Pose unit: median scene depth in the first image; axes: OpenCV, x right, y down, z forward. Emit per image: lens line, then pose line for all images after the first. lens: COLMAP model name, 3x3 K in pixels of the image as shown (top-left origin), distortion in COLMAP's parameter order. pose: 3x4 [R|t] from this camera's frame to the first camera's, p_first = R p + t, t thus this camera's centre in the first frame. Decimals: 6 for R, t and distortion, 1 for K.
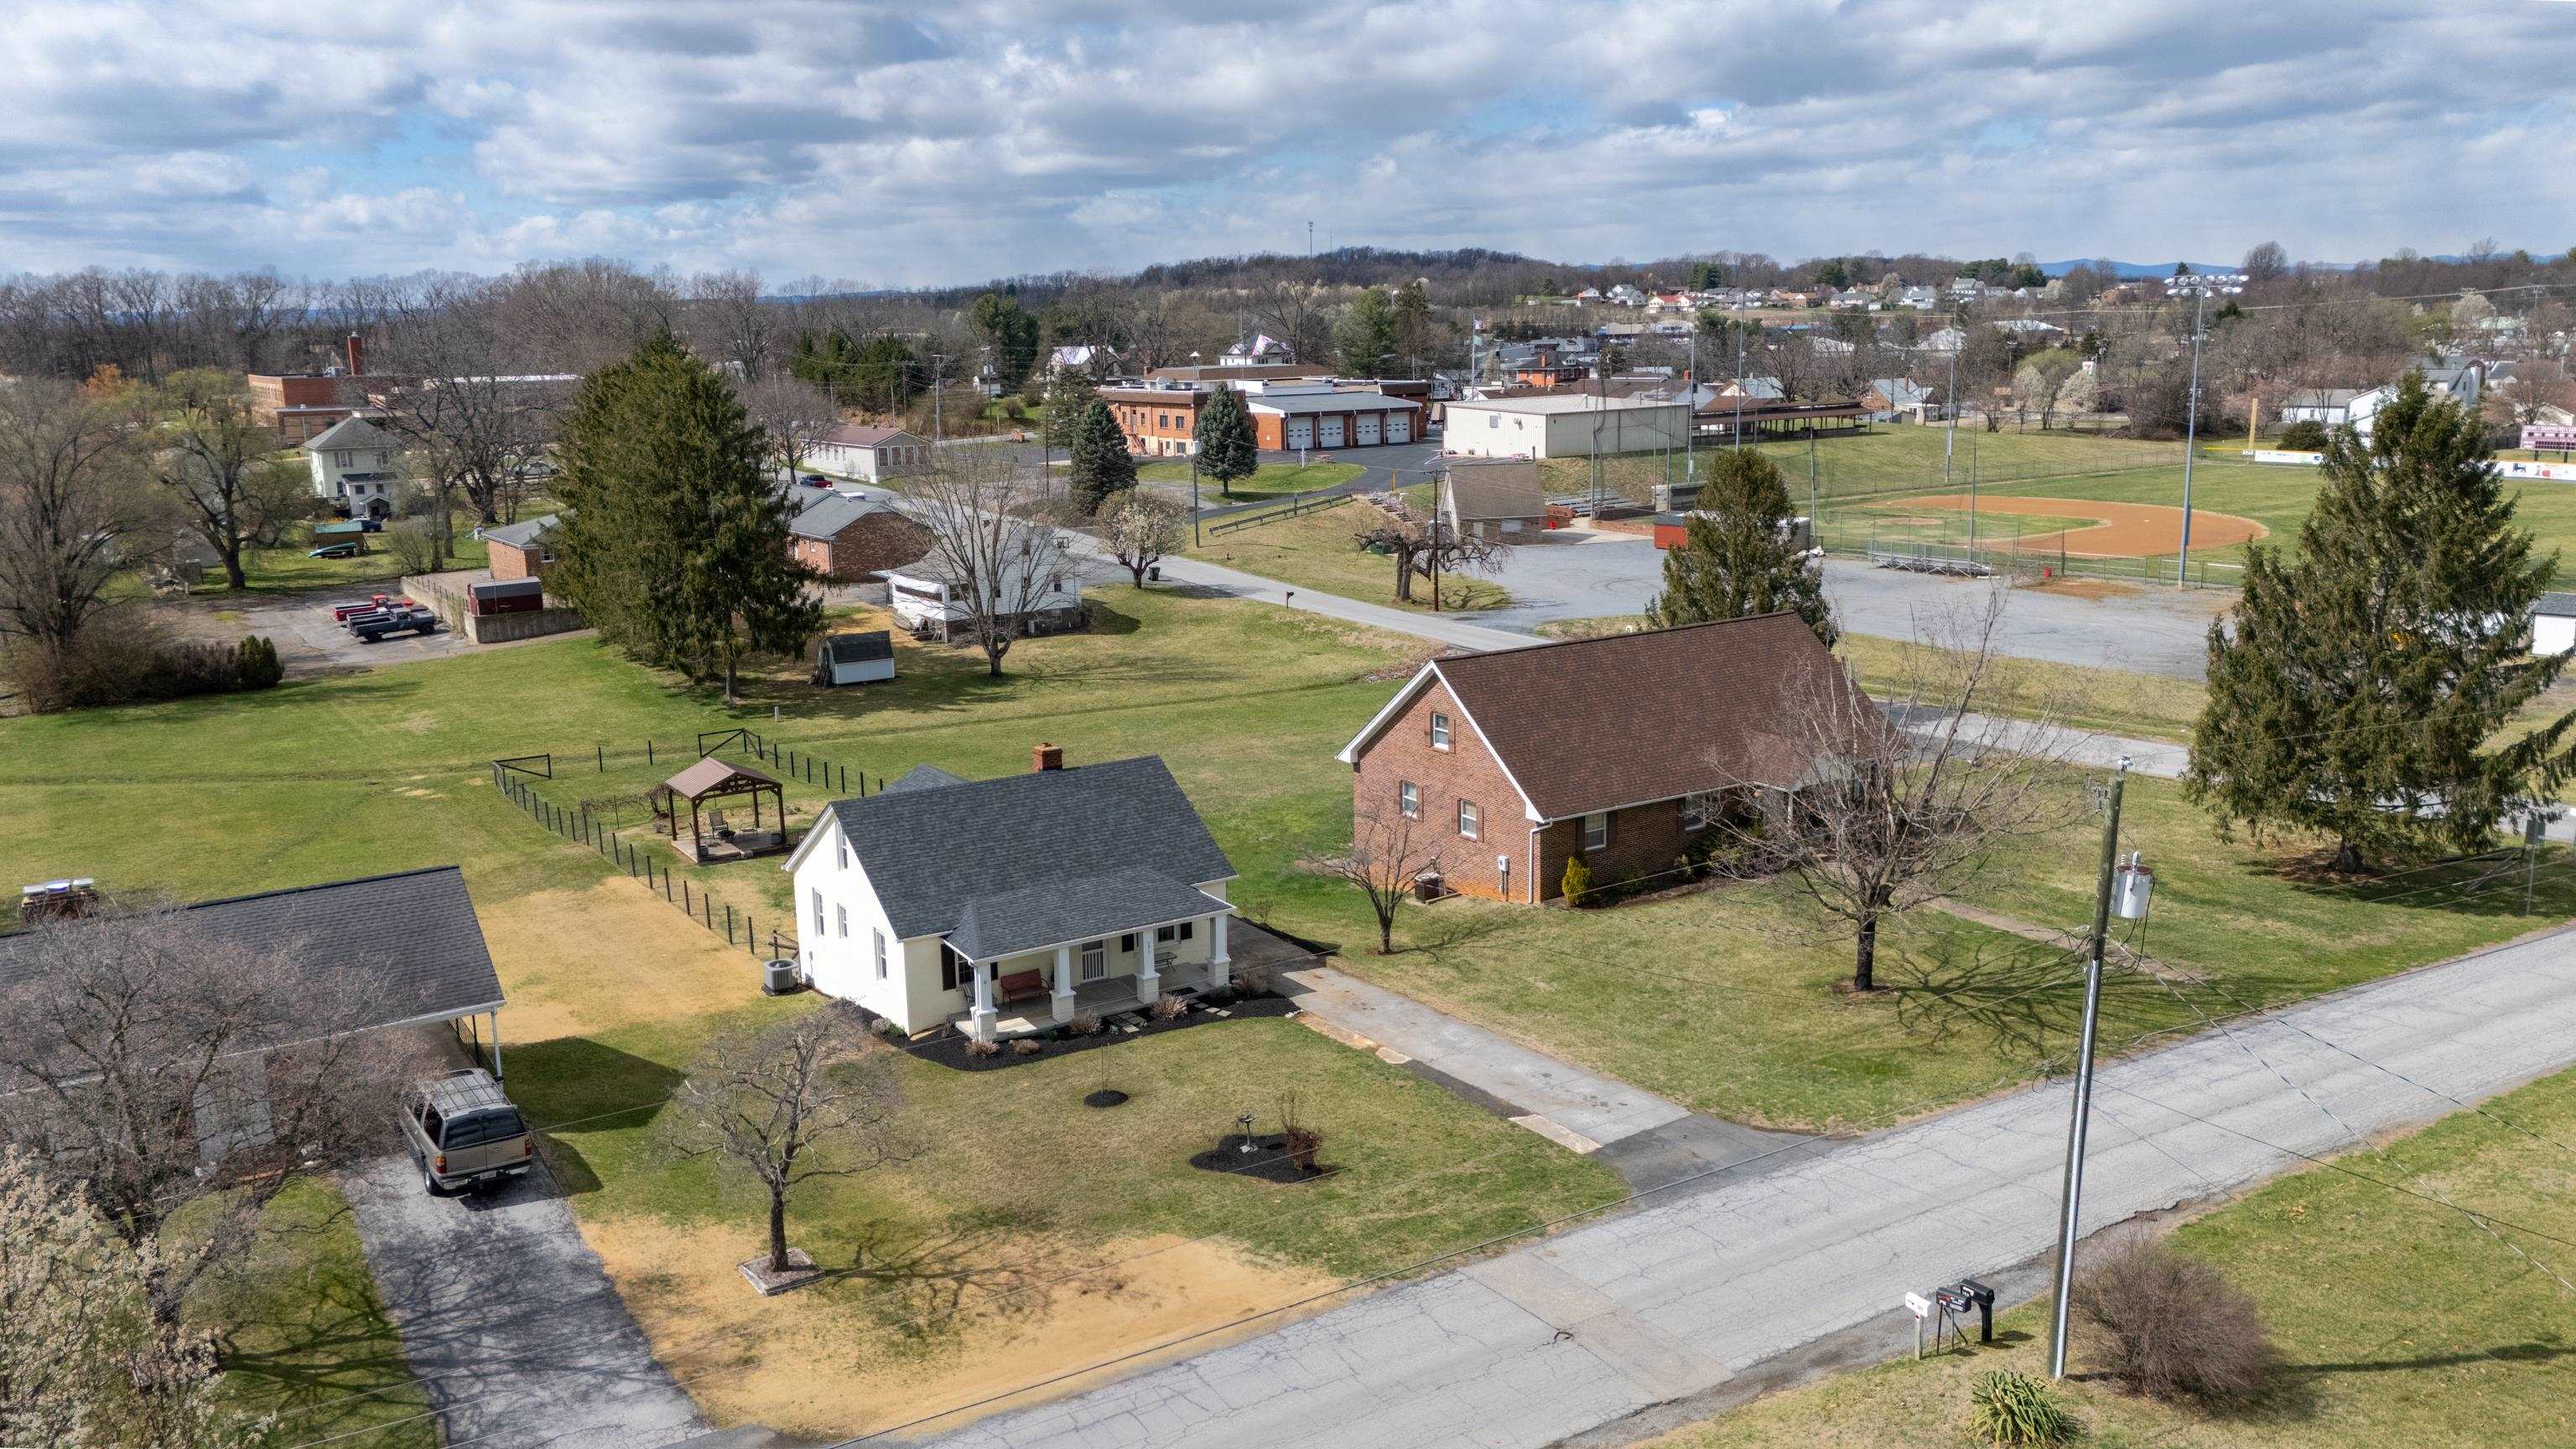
lens RADIAL K [[1953.4, 0, 1296.1], [0, 1953.4, 762.5], [0, 0, 1]] dist [0.106248, -0.141842]
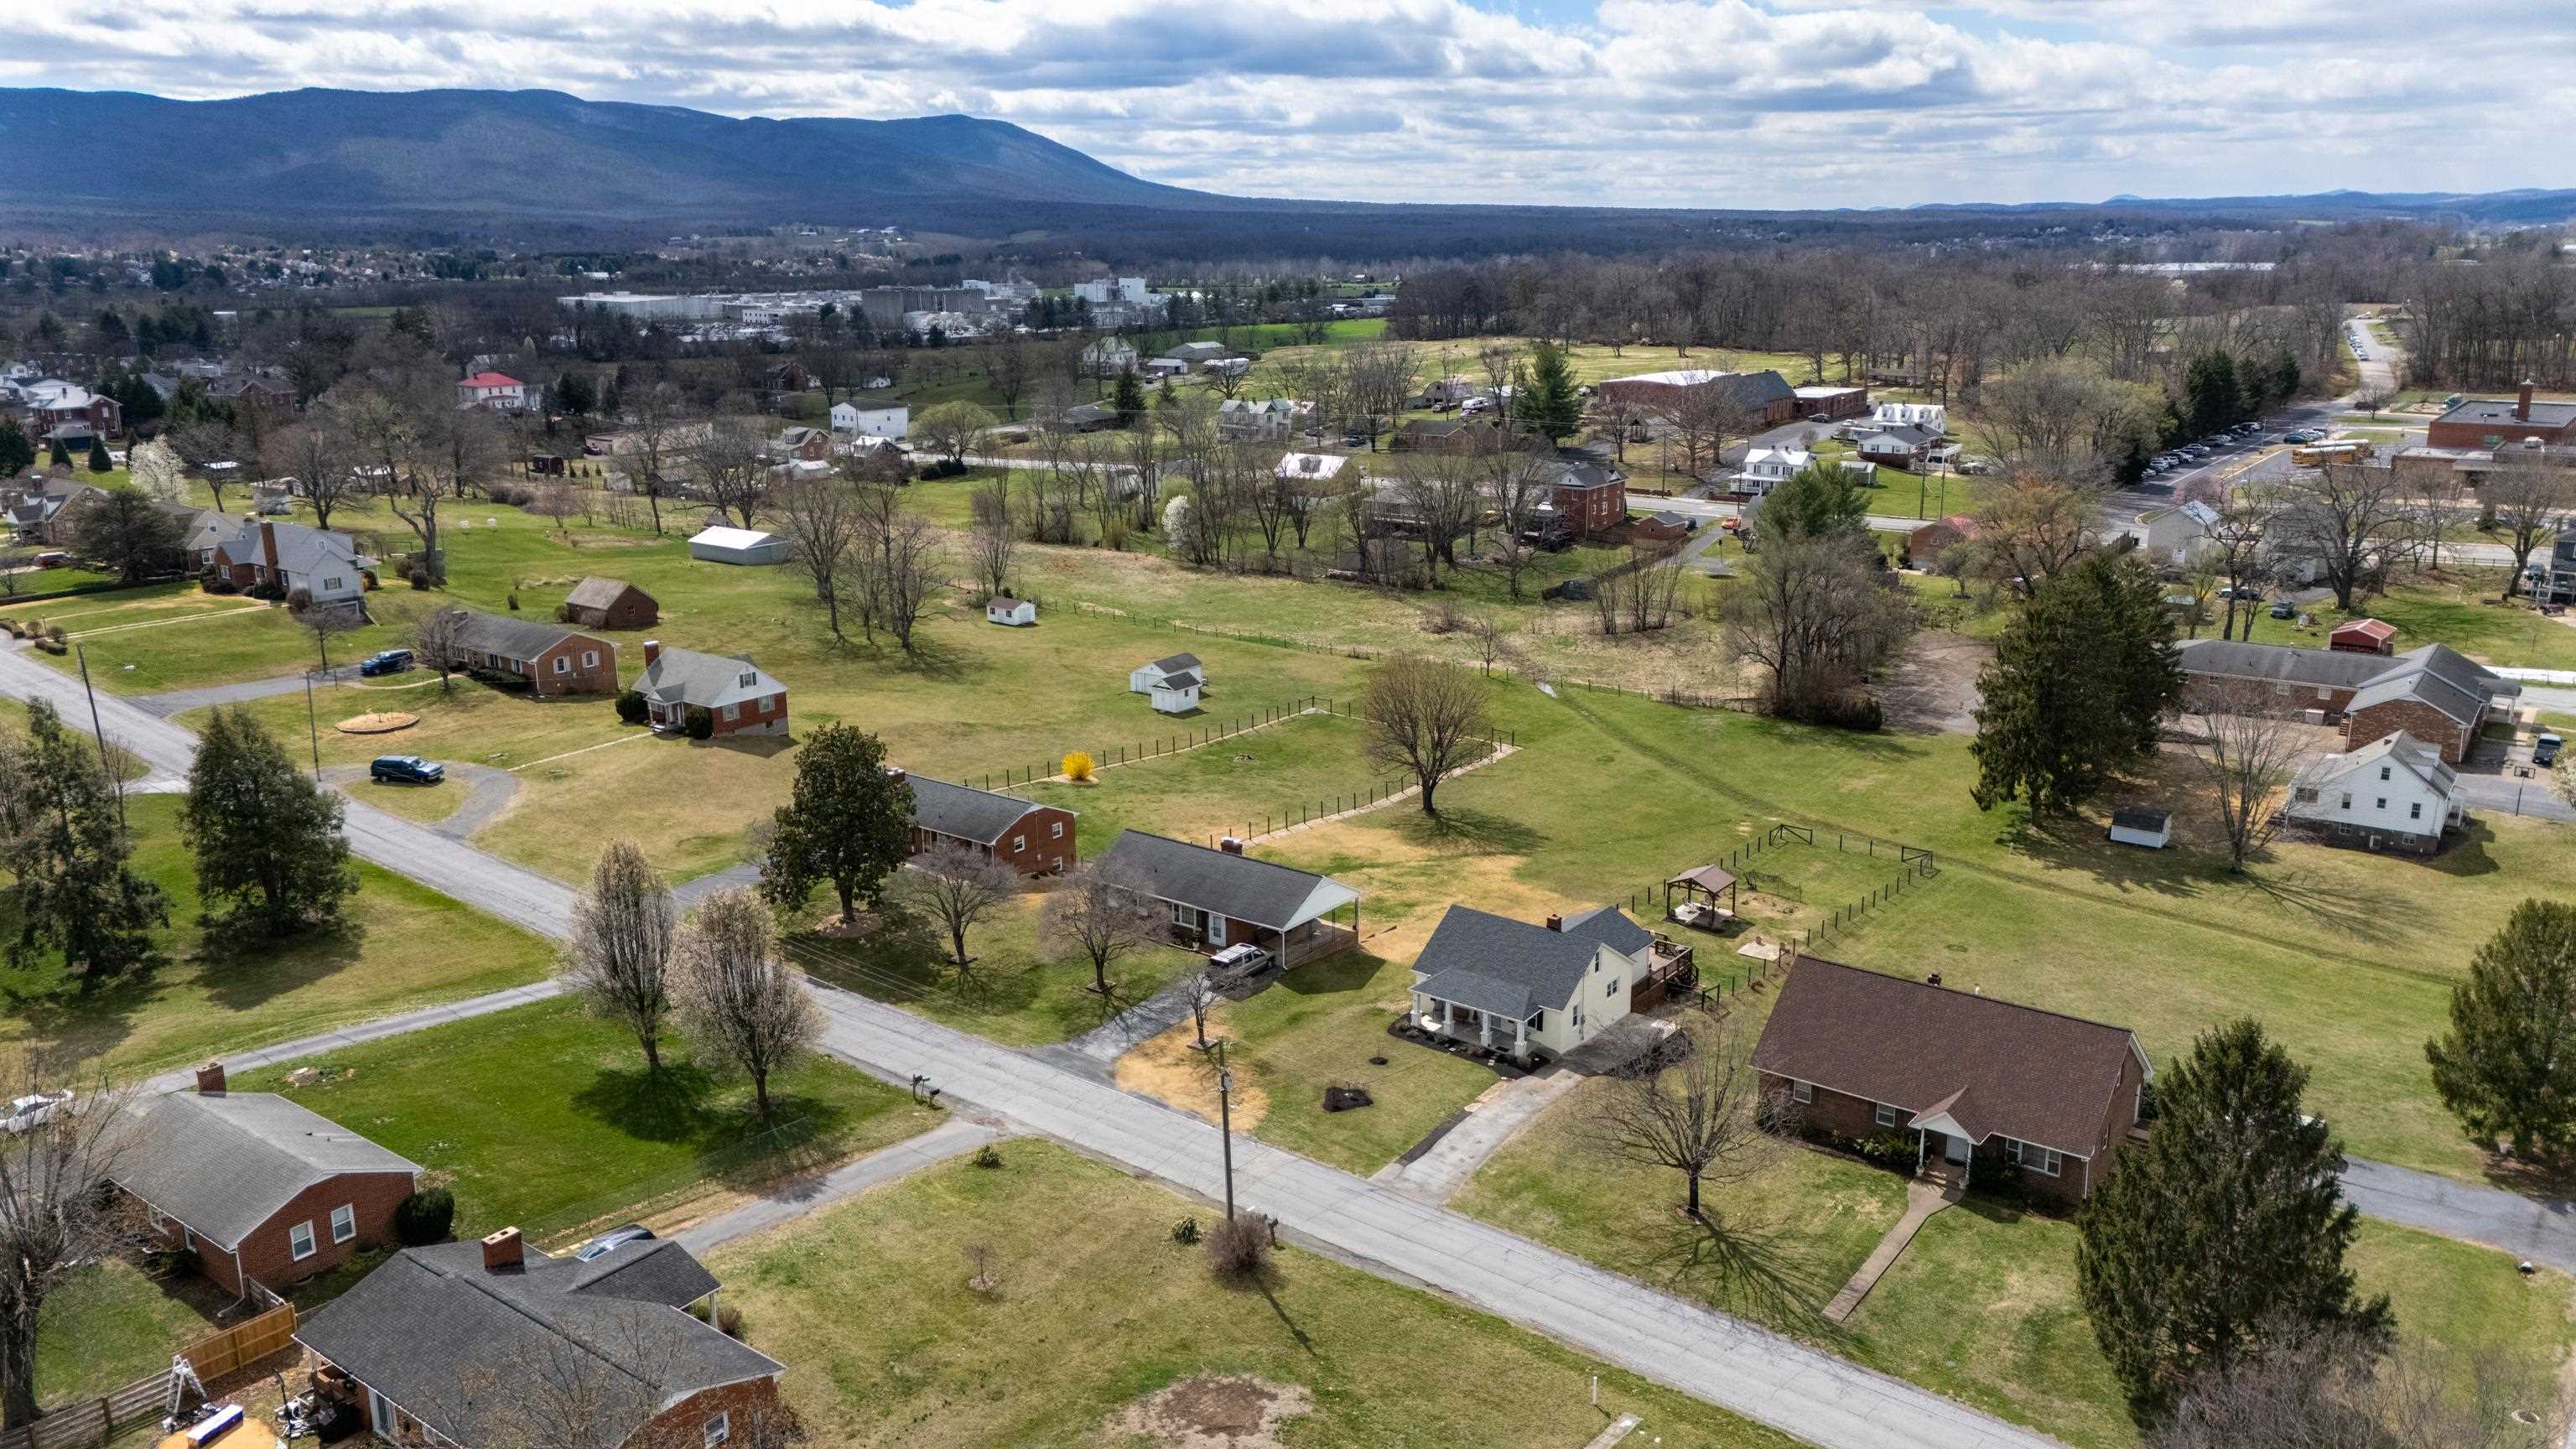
lens RADIAL K [[1874.8, 0, 1288.0], [0, 1874.8, 724.5], [0, 0, 1]] dist [0.106503, -0.123969]
pose [[0.344198, 0.254161, -0.903842, 1.361847], [-0.202517, 0.960100, 0.192859, -0.475703], [0.916796, 0.116662, 0.381936, -0.007529]]
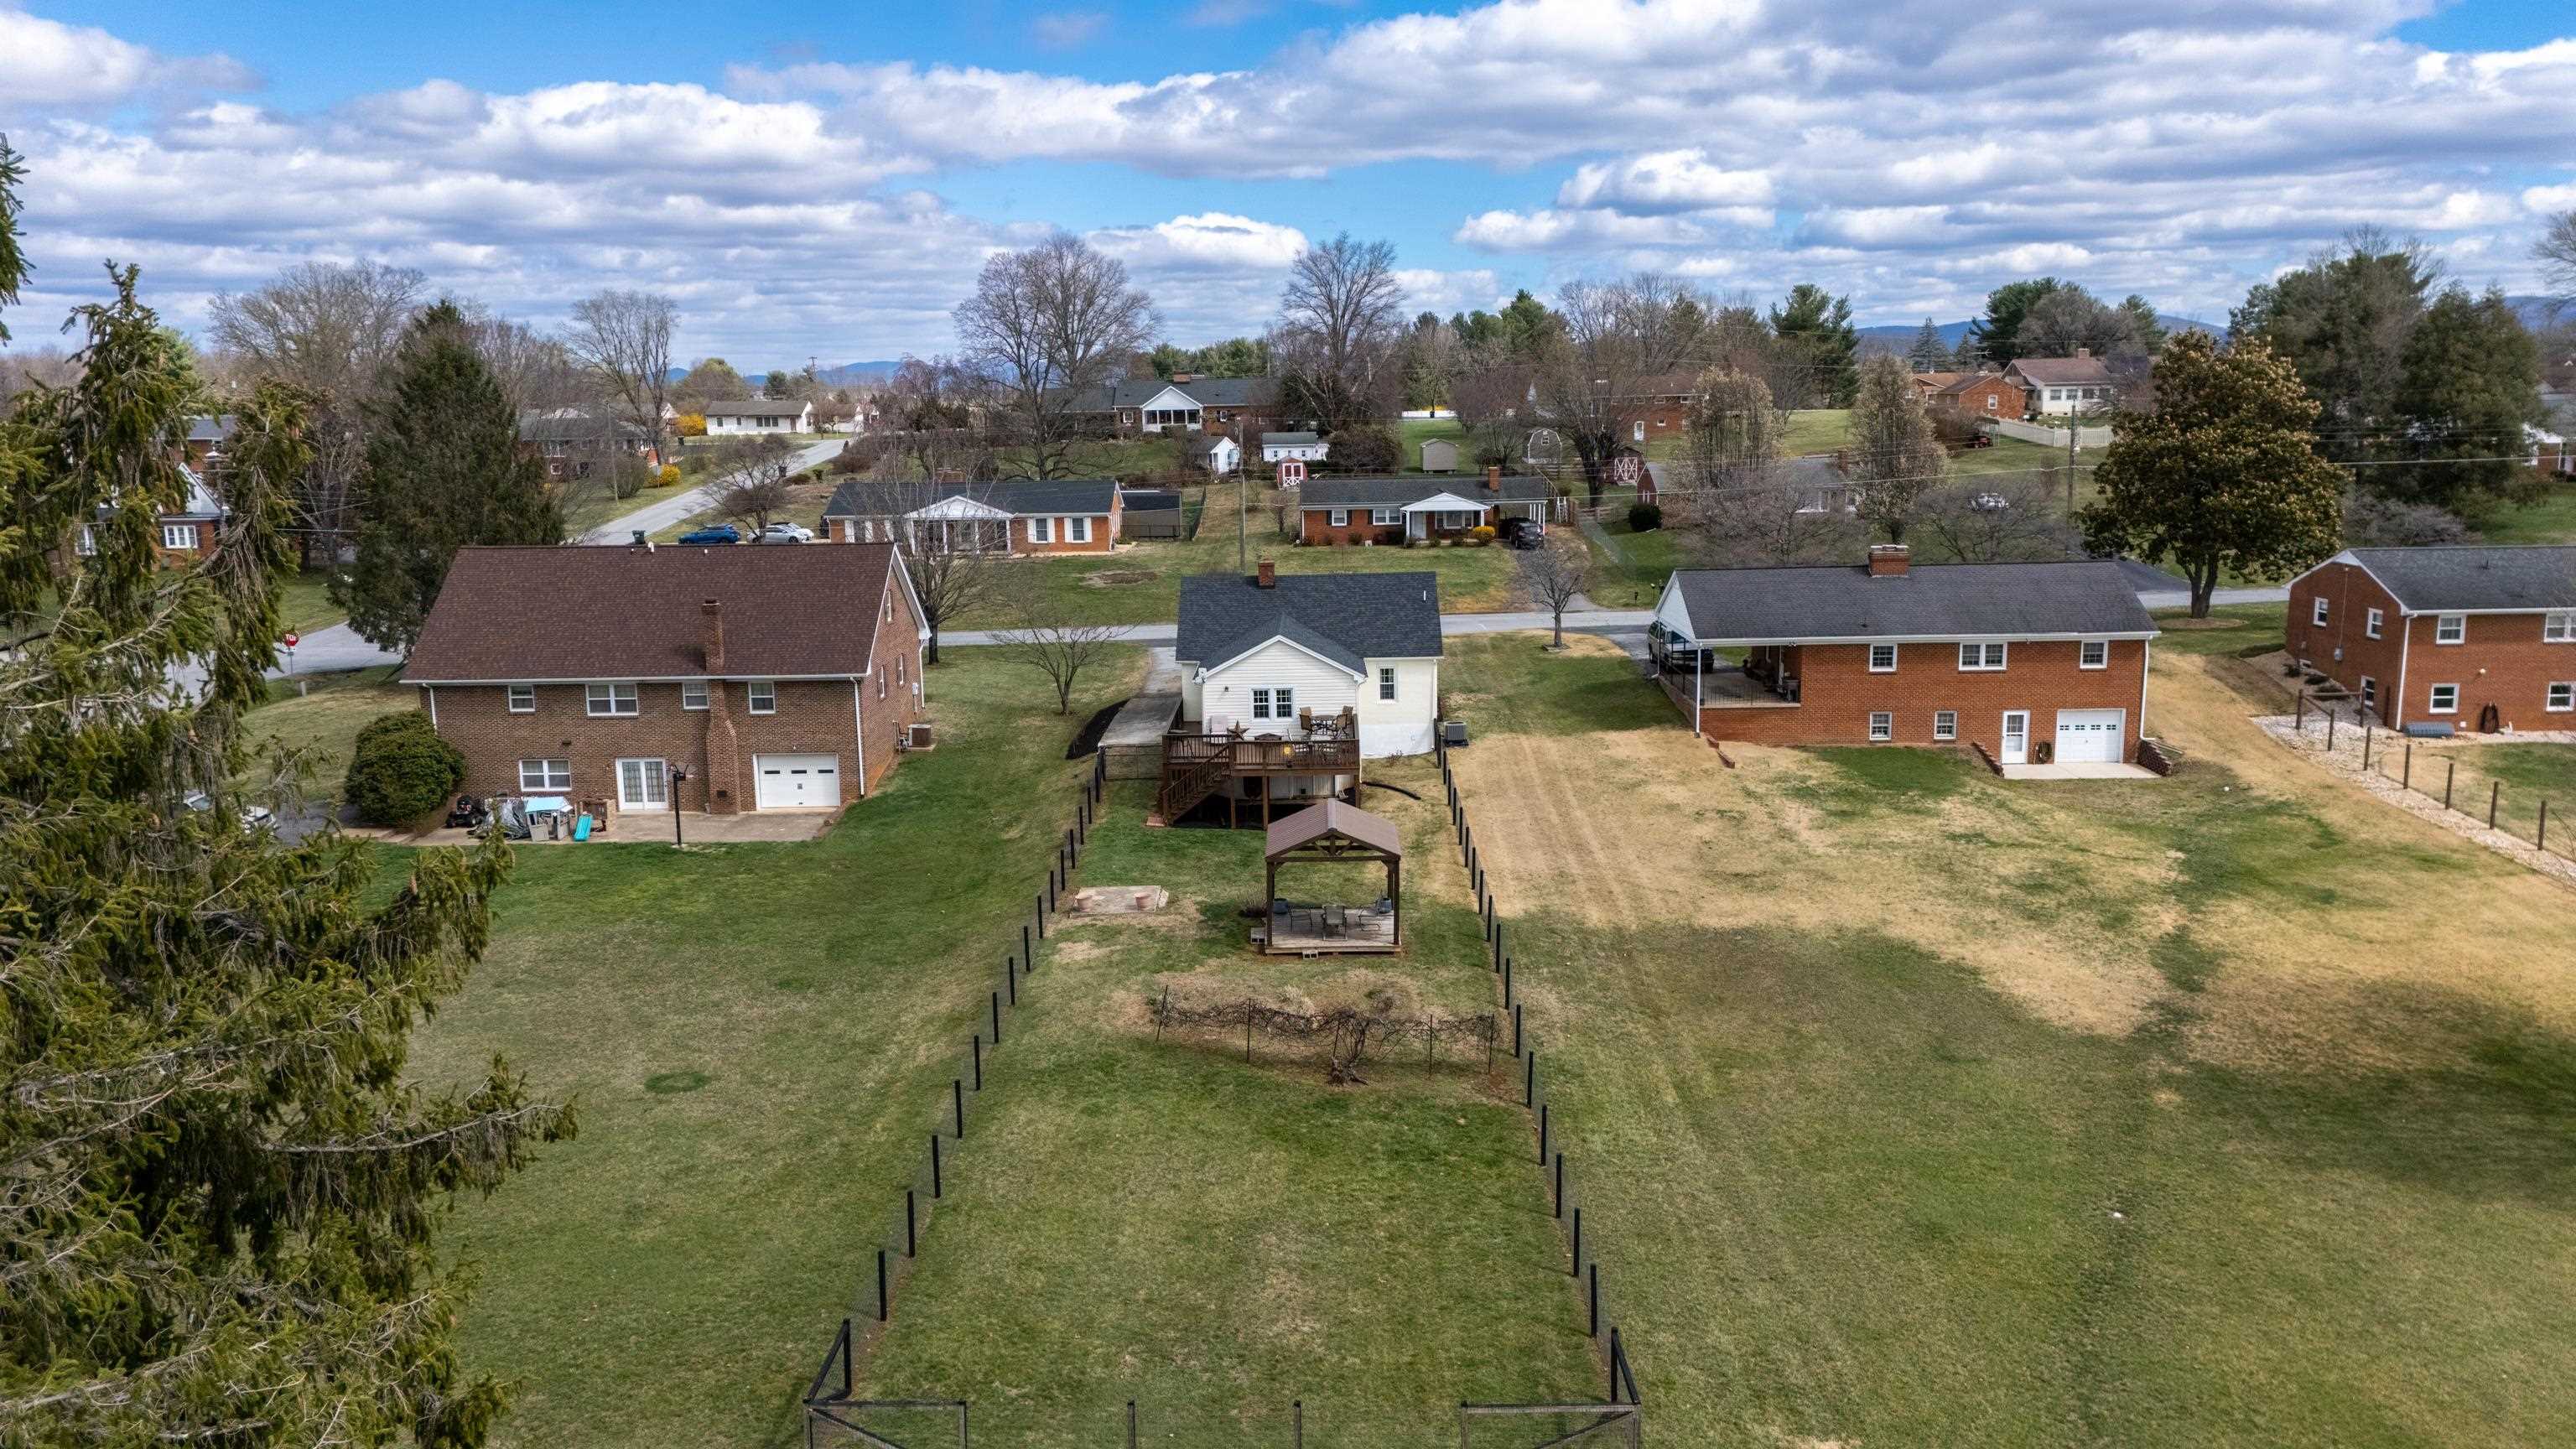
lens RADIAL K [[1894.7, 0, 1289.1], [0, 1894.7, 719.1], [0, 0, 1]] dist [0.074682, -0.065630]
pose [[-0.834919, -0.057661, 0.547345, -0.797972], [0.153790, 0.930440, 0.332610, -0.312413], [-0.528450, 0.361878, -0.767974, 1.883786]]
